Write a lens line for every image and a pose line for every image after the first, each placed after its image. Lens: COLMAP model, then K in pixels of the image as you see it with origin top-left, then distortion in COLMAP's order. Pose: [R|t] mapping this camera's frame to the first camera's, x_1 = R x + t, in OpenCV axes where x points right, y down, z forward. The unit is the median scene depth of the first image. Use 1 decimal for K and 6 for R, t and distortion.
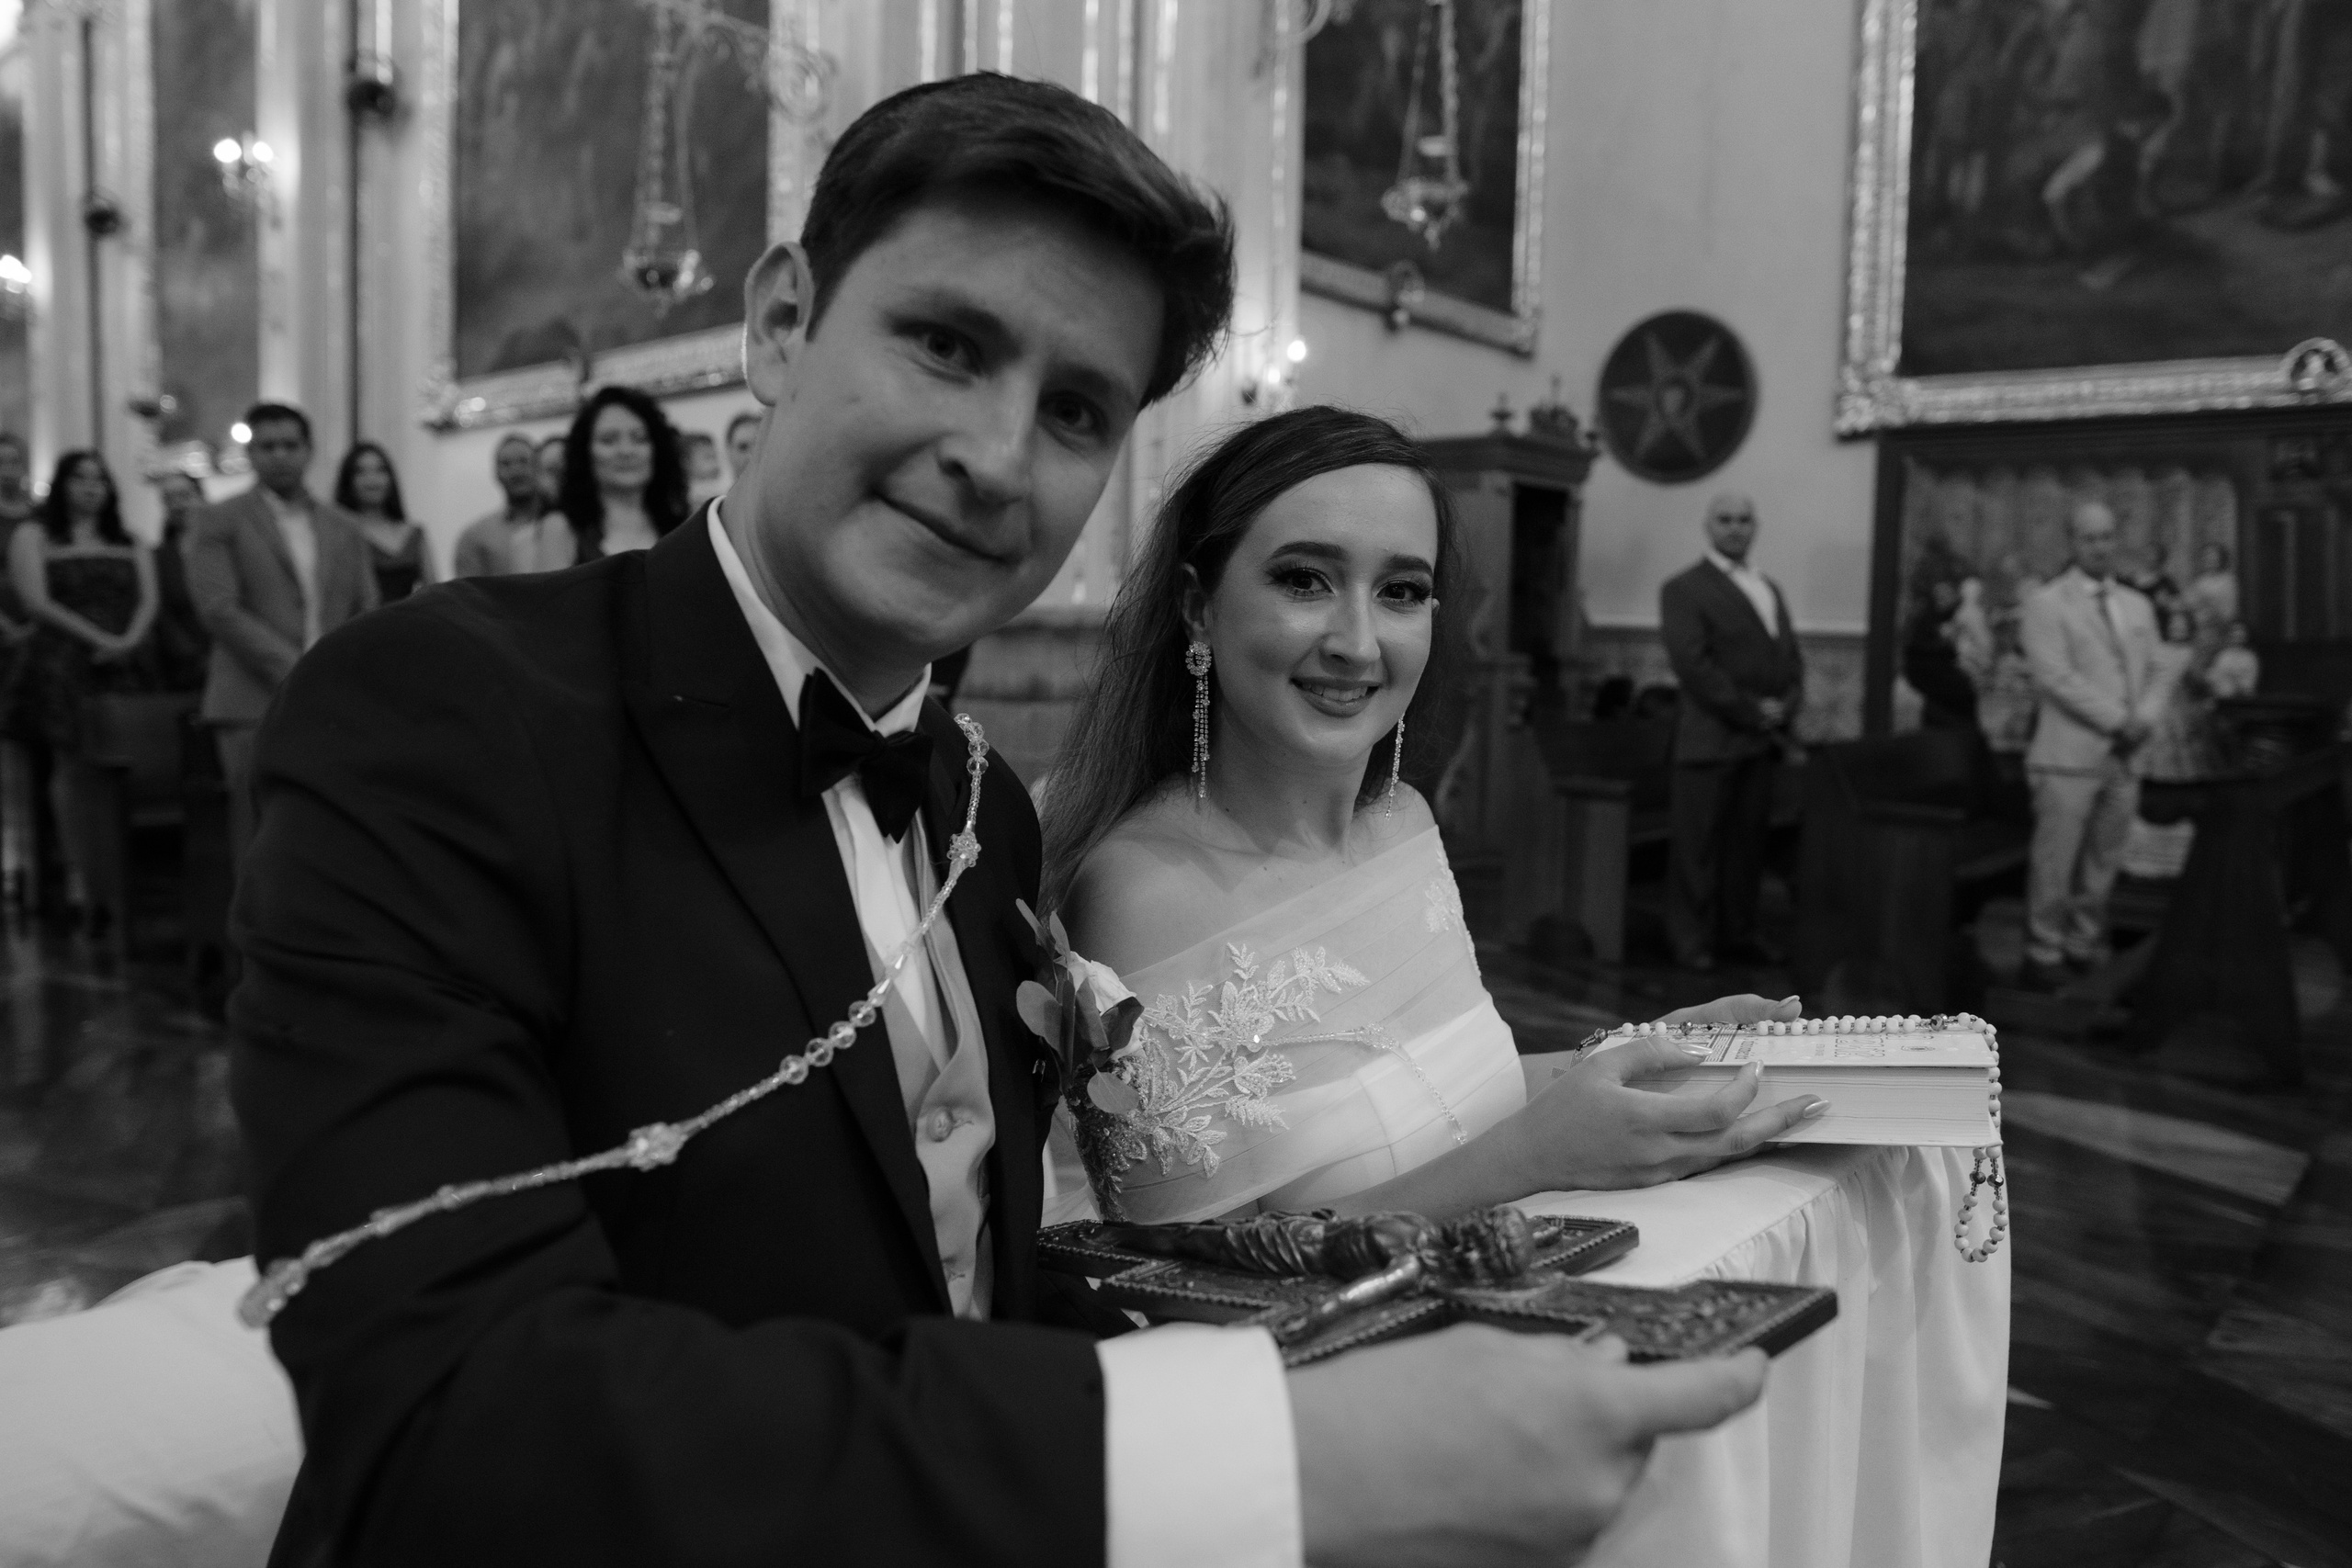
lens RADIAL K [[1645.2, 0, 1172.8], [0, 1645.2, 790.7], [0, 0, 1]] dist [-0.109824, 0.070181]
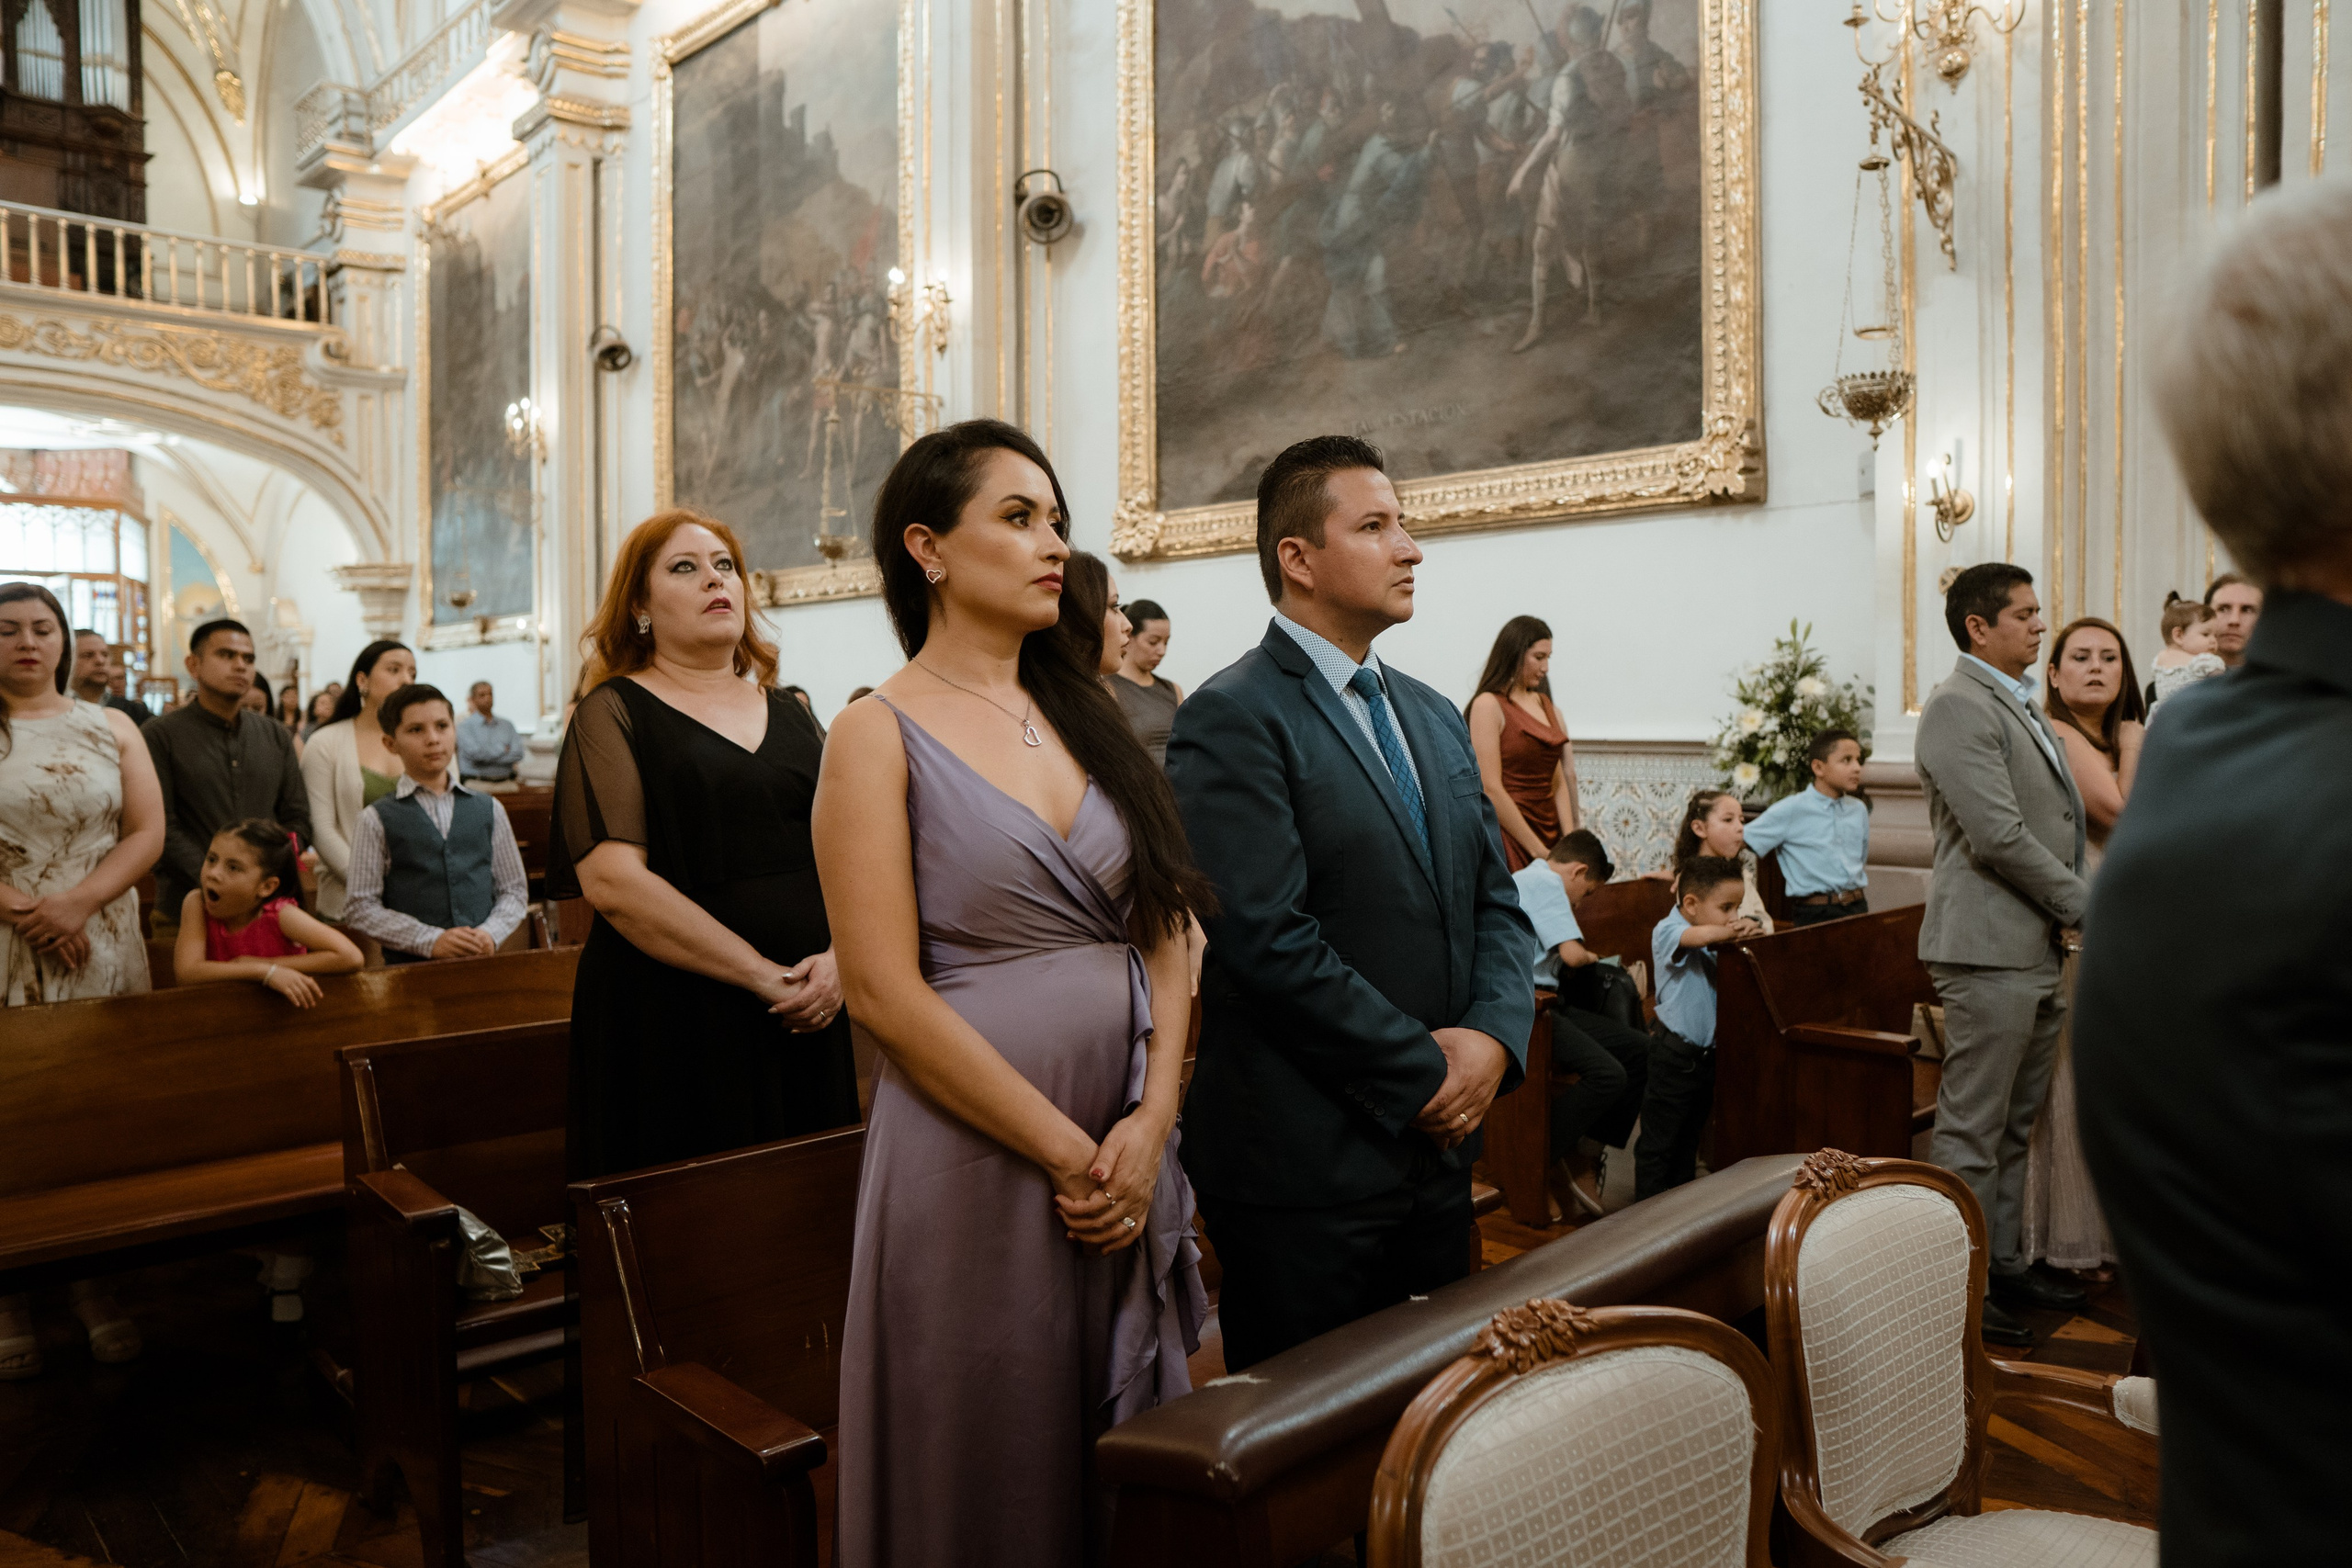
lens RADIAL K [[1645.2, 0, 1172.8], [0, 1645.2, 790.7], [0, 0, 1]] dist [-0.109824, 0.070181]
pose [[0.996614, -0.027994, -0.077306, -0.481149], [0.023781, 0.998209, -0.054891, -0.050190], [0.078704, 0.052867, 0.995495, 0.076485]]
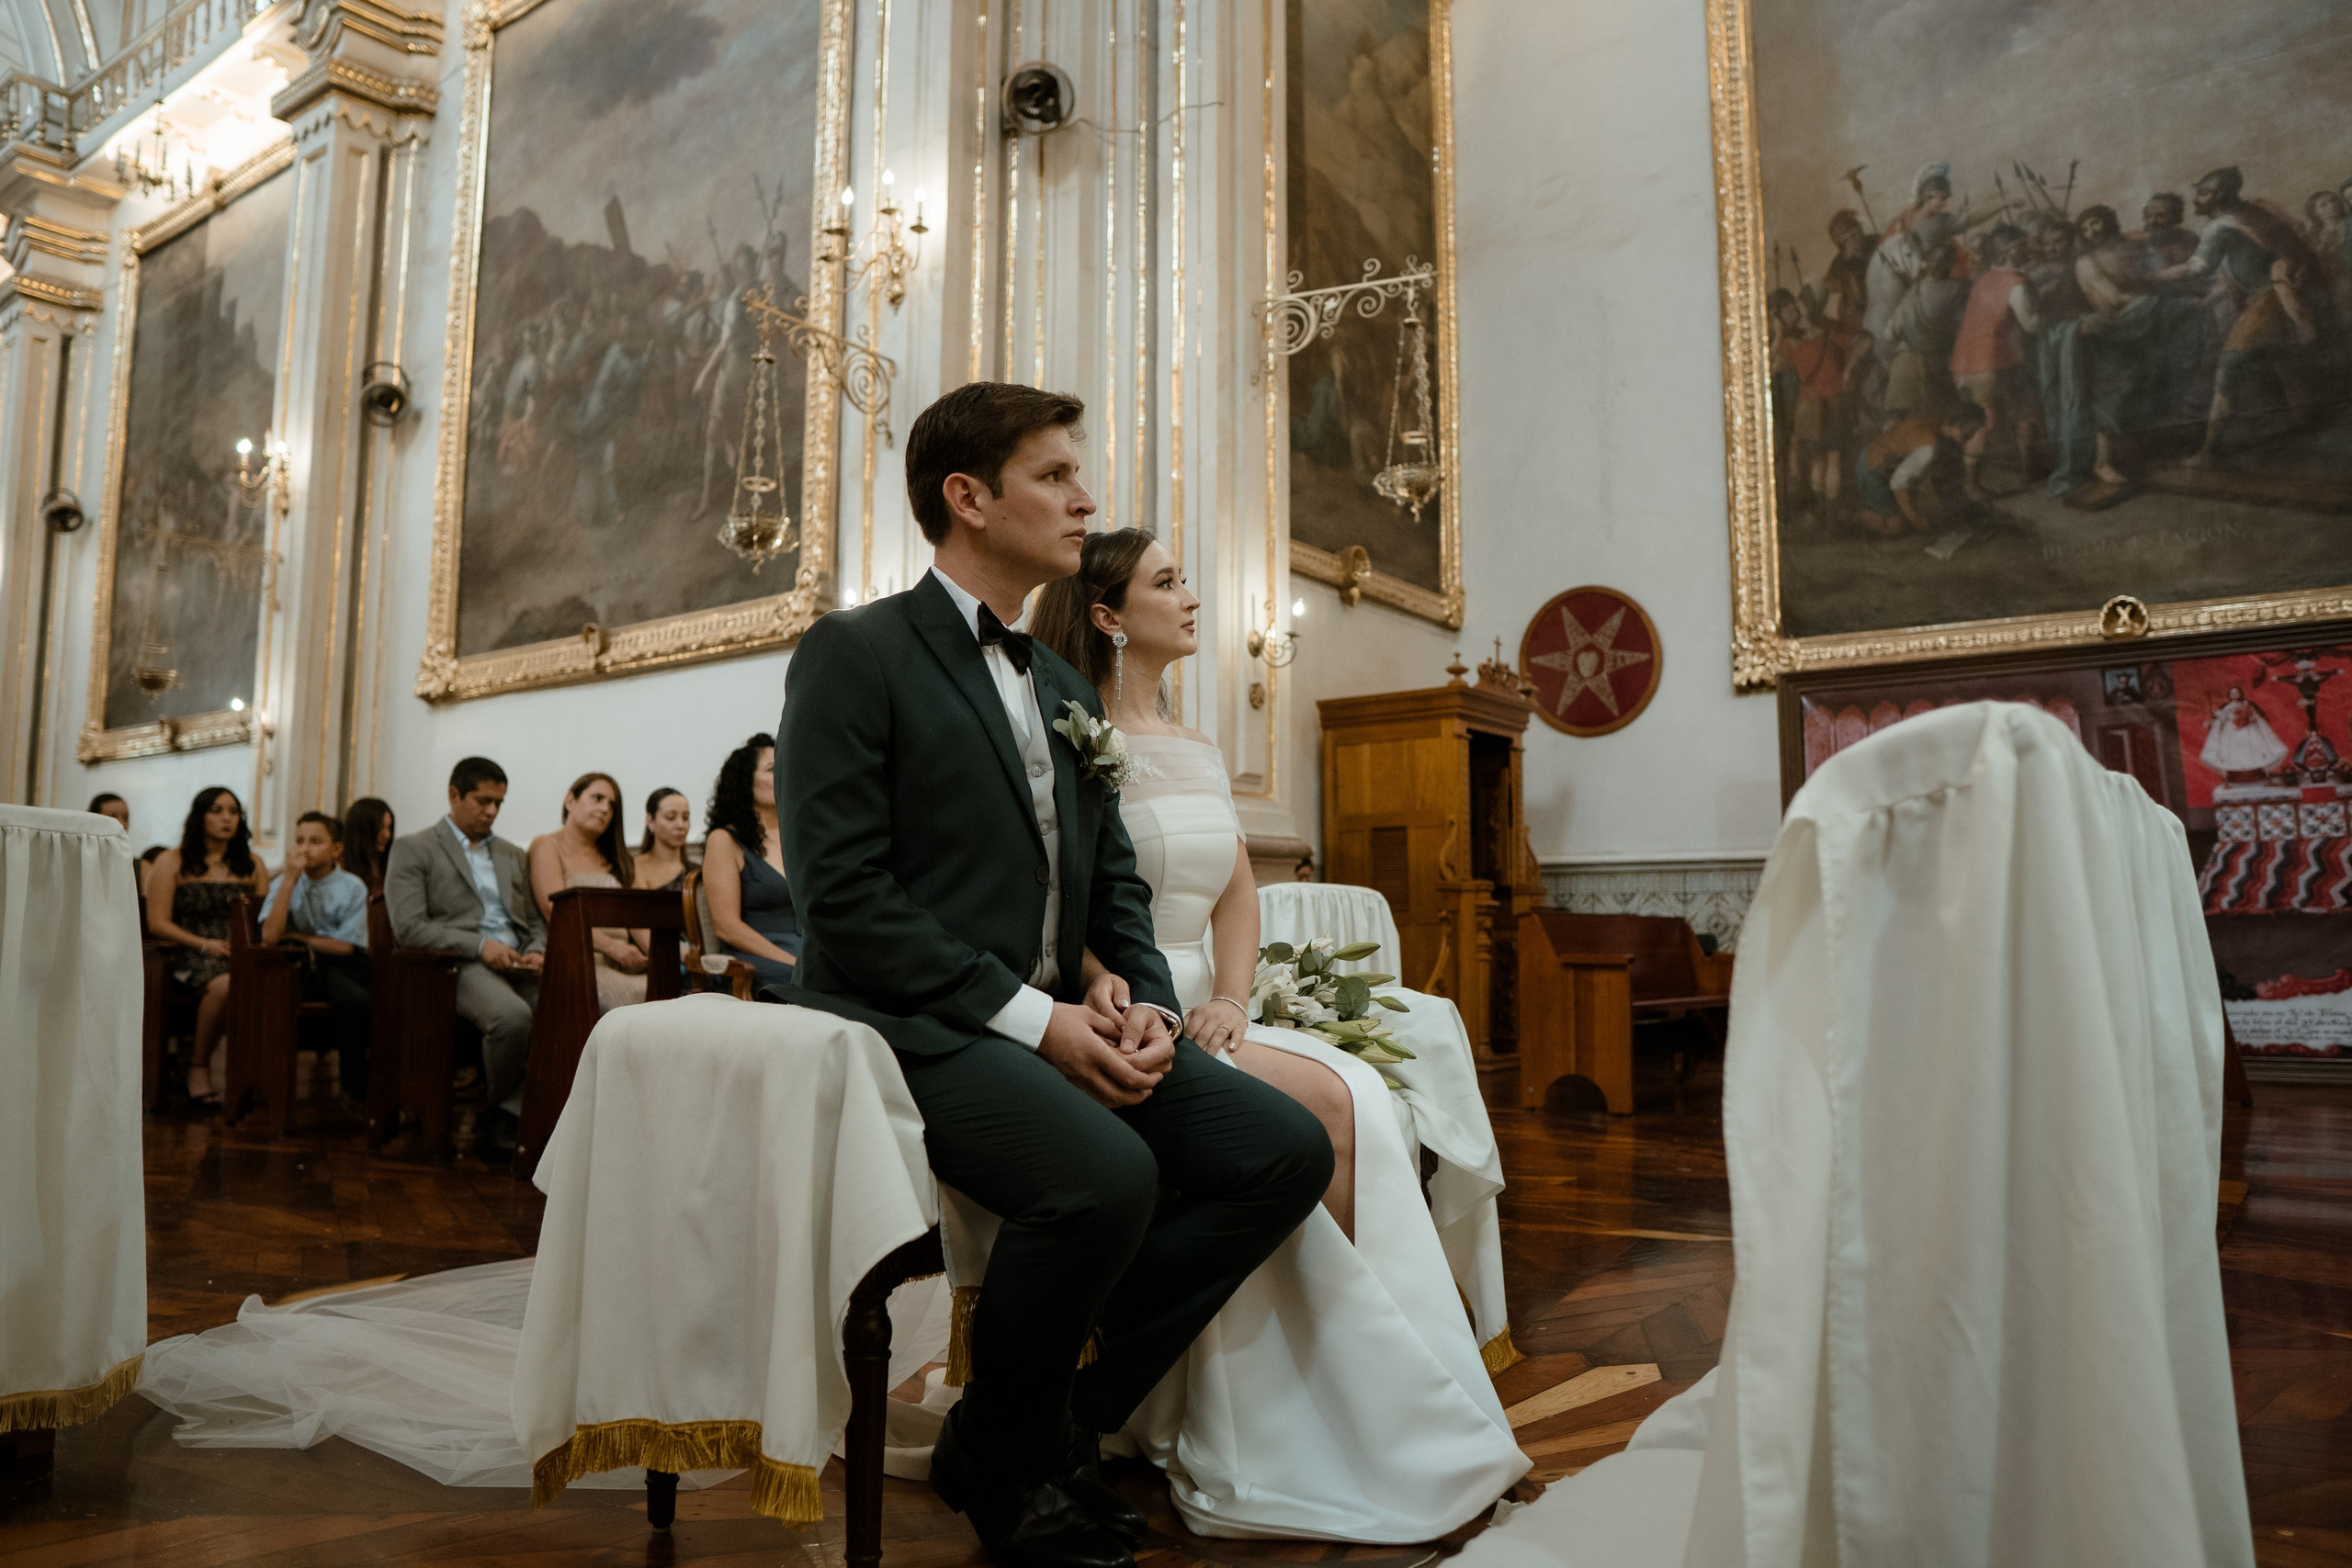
lens RADIAL K [[1645.2, 0, 1172.8], [0, 1645.2, 790.7], [0, 0, 1]] dist [-0.109824, 0.070181]
pose [[0.995259, -0.011970, 0.096520, -0.104678], [0.030187, 0.981404, -0.189563, 0.062213], [-0.092456, 0.191578, 0.977113, -0.086874]]
